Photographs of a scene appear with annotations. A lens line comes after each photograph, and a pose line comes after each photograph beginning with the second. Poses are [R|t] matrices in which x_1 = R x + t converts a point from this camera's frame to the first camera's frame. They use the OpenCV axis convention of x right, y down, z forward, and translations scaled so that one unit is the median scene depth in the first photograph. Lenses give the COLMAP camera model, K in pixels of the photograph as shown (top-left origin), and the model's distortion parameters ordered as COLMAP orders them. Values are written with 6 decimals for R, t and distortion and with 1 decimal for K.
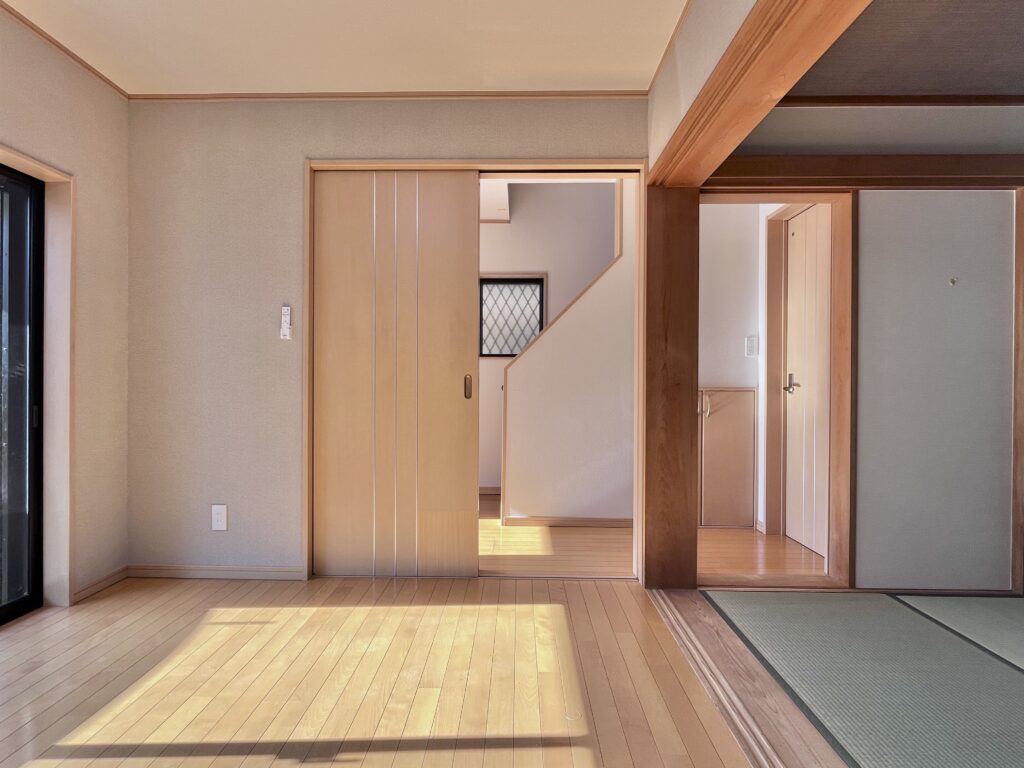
lens RADIAL K [[479.3, 0, 509.5], [0, 479.3, 386.2], [0, 0, 1]] dist [-0.003191, -0.000016]
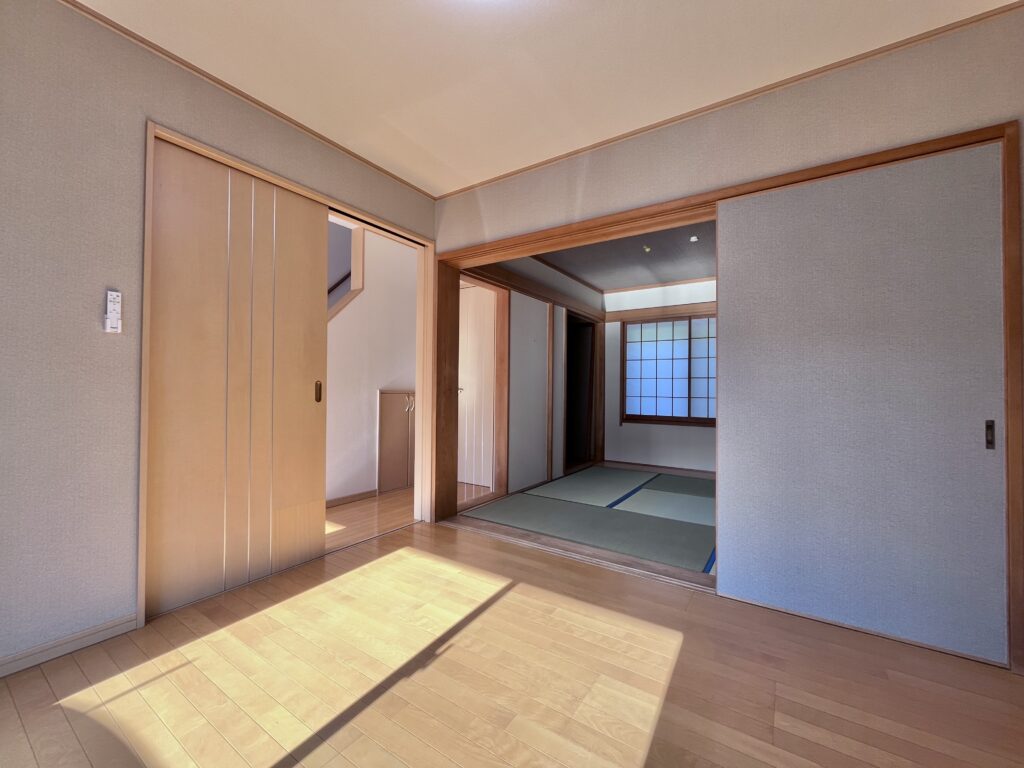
lens RADIAL K [[419.3, 0, 510.5], [0, 419.3, 383.8], [0, 0, 1]] dist [-0.002378, 0.000190]
pose [[0.537791, 0.009423, 0.843026, -0.727323], [-0.002760, 0.999952, -0.009416, -0.009041], [-0.843074, 0.002737, 0.537791, 0.079326]]
